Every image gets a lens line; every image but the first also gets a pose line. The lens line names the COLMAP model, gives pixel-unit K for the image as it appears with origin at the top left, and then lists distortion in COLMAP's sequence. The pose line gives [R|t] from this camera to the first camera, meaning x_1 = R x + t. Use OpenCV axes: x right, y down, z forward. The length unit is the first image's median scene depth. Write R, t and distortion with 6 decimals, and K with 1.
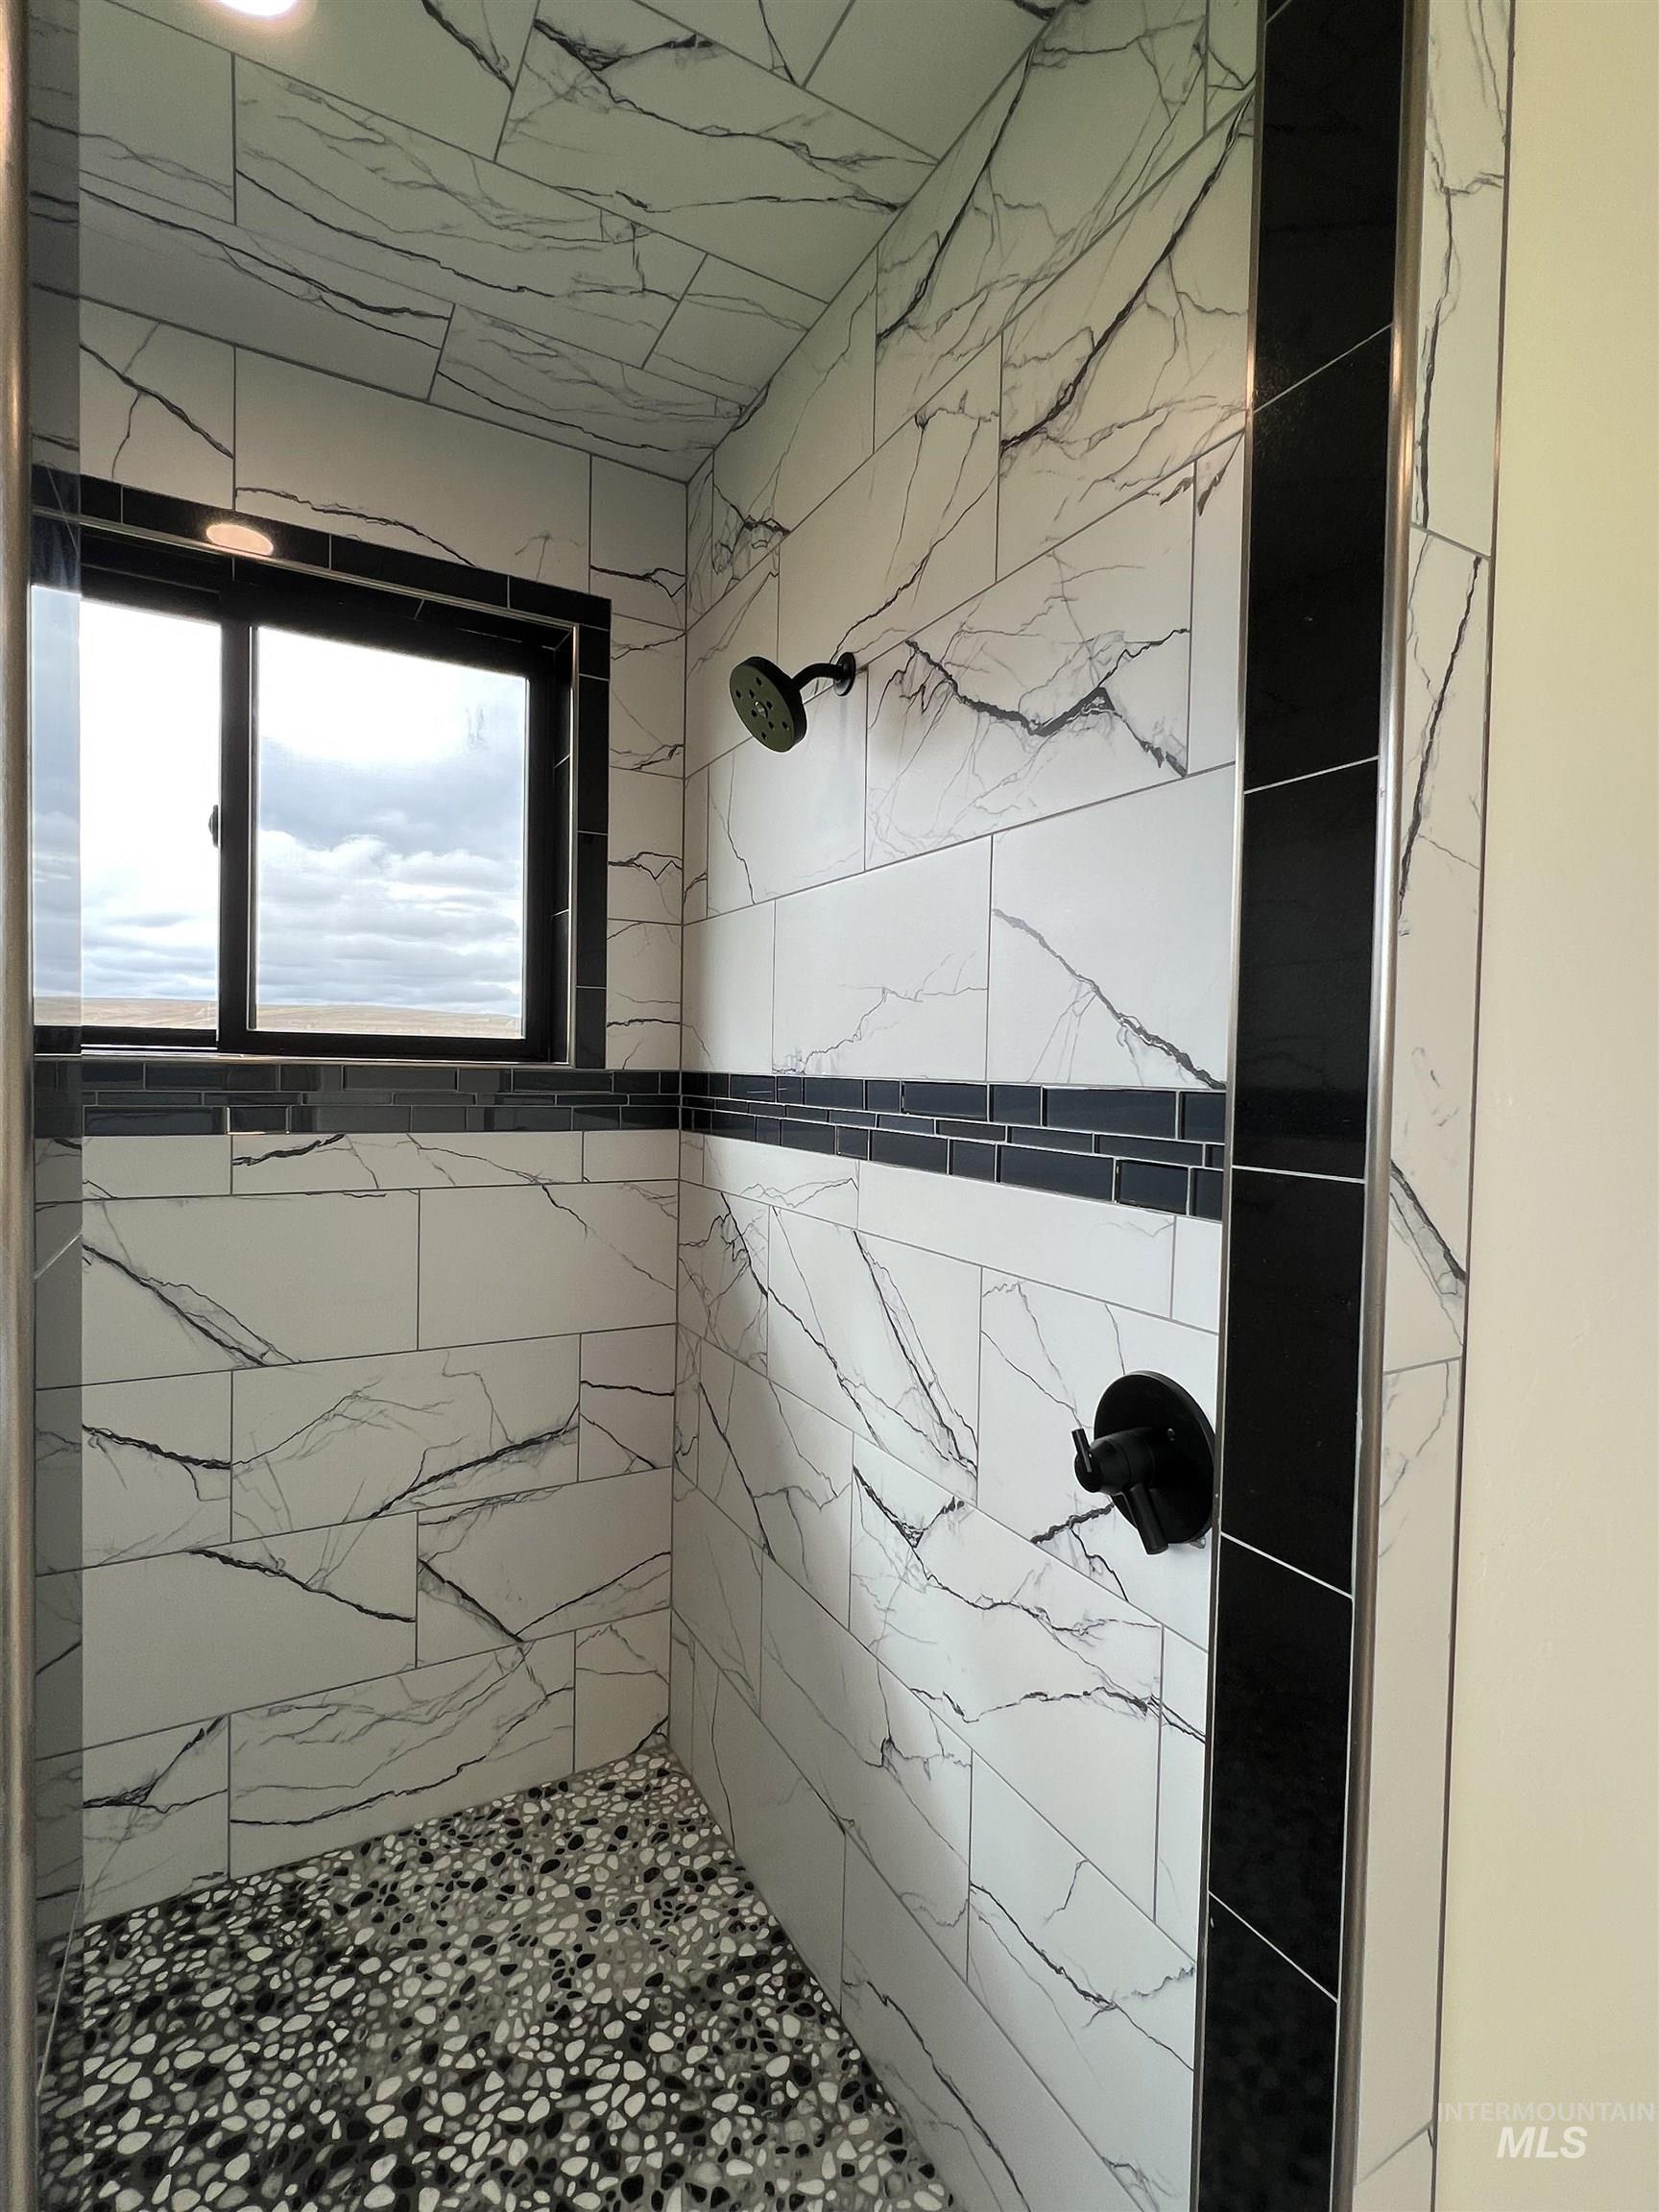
lens RADIAL K [[1055.6, 0, 829.3], [0, 1055.6, 1102.0], [0, 0, 1]] dist [0.000127, 0.000756]
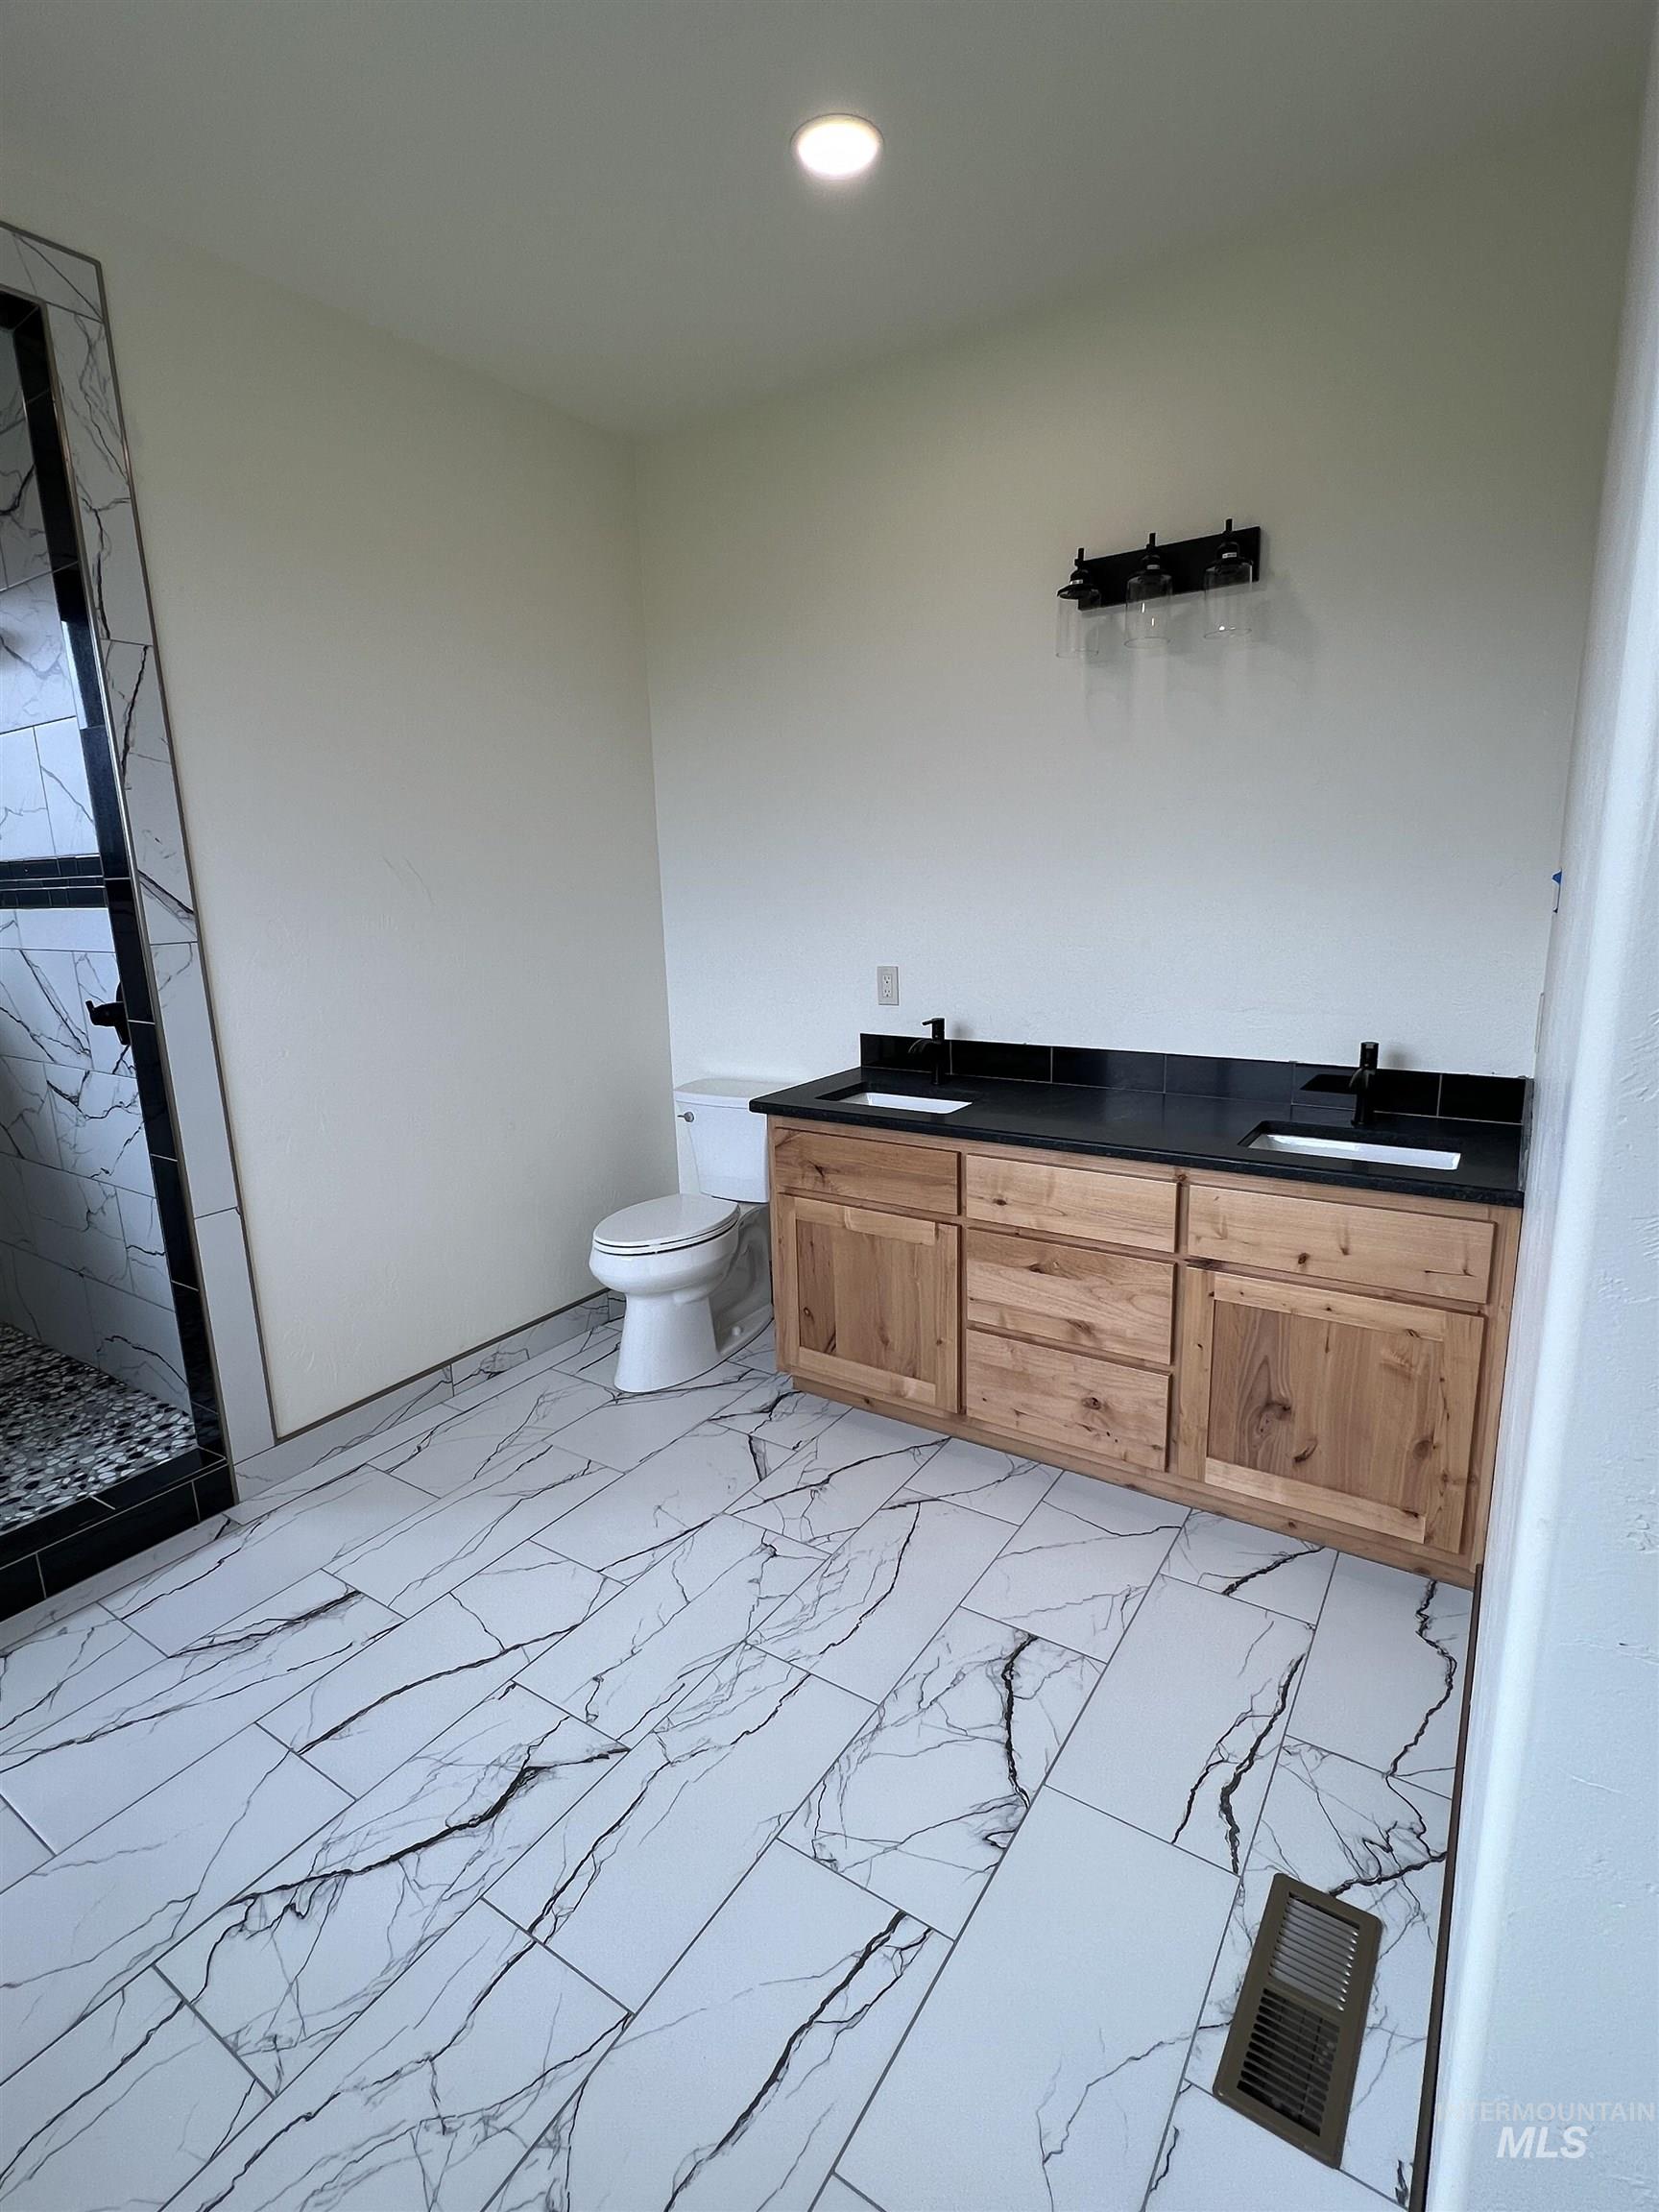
lens RADIAL K [[1055.6, 0, 825.9], [0, 1055.6, 1095.4], [0, 0, 1]] dist [0.000127, 0.000756]
pose [[0.887306, -0.141044, 0.439084, 0.358242], [0.062967, 0.980221, 0.187623, 0.099768], [-0.456862, -0.138831, 0.878637, -1.053987]]
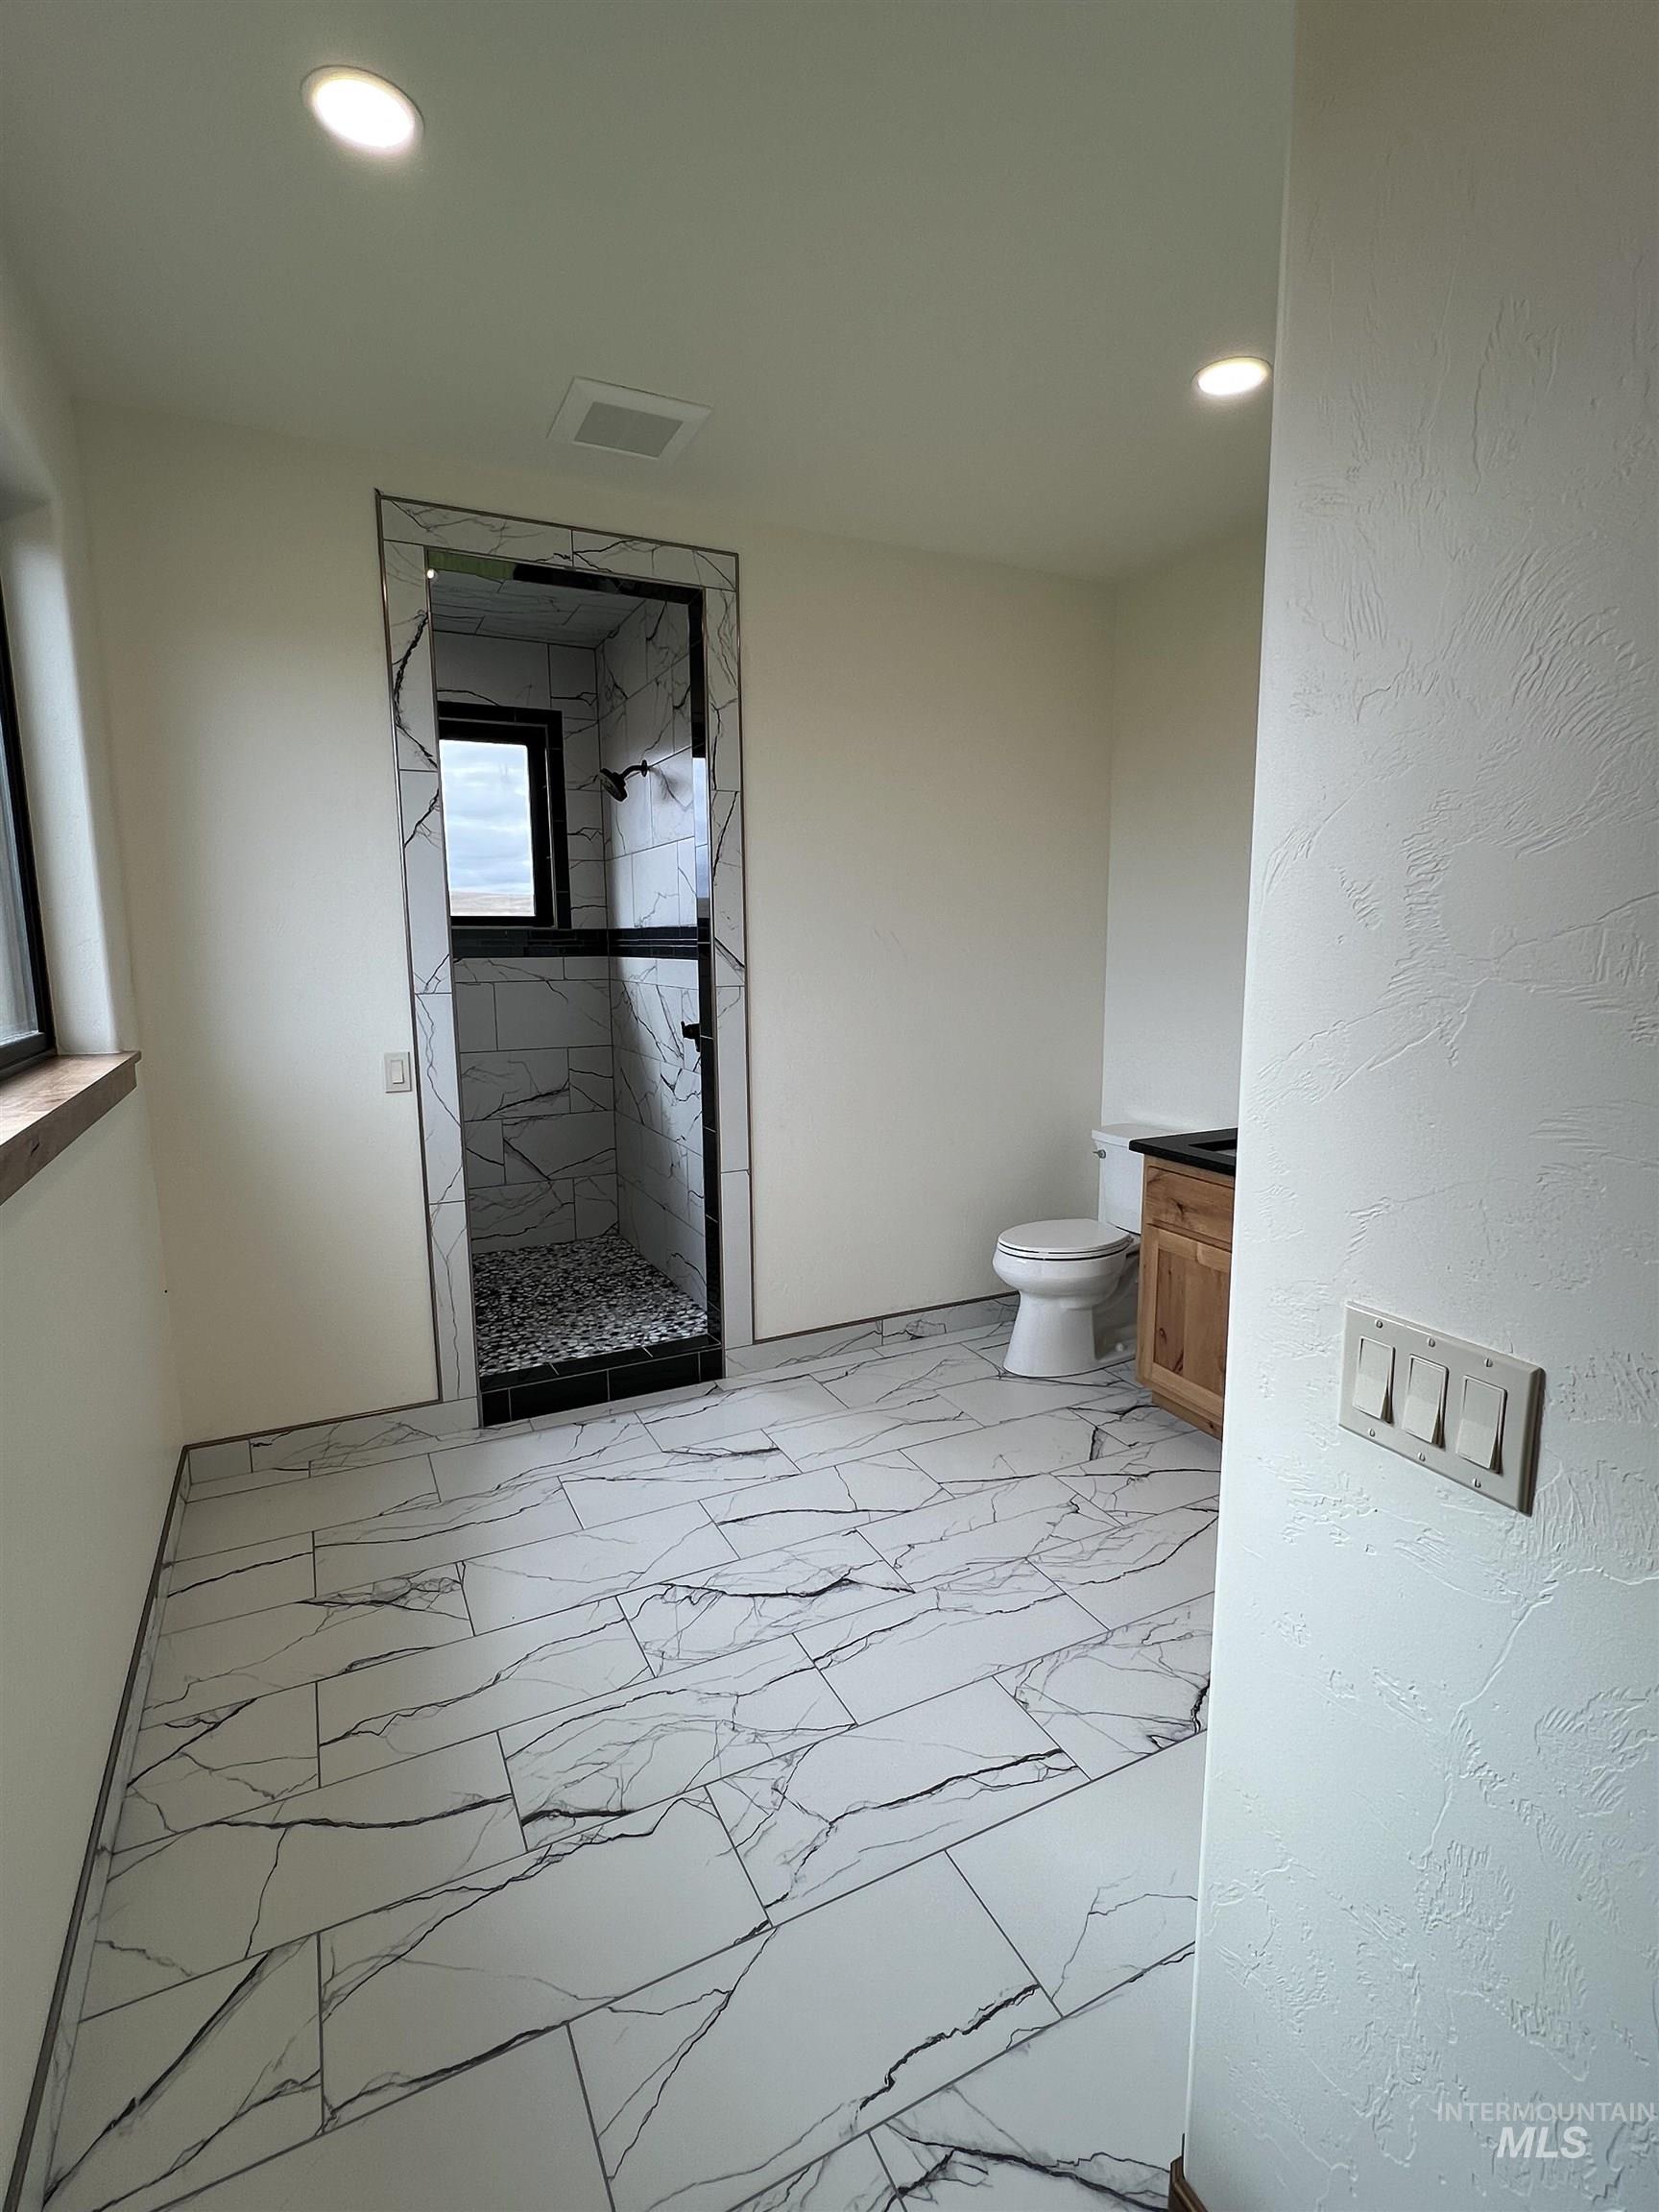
lens RADIAL K [[1055.6, 0, 834.0], [0, 1055.6, 1095.6], [0, 0, 1]] dist [0.000127, 0.000756]
pose [[0.998524, -0.023349, -0.049027, 0.519967], [0.028878, 0.992915, 0.115264, 0.091510], [0.045988, -0.116510, 0.992124, -1.443916]]
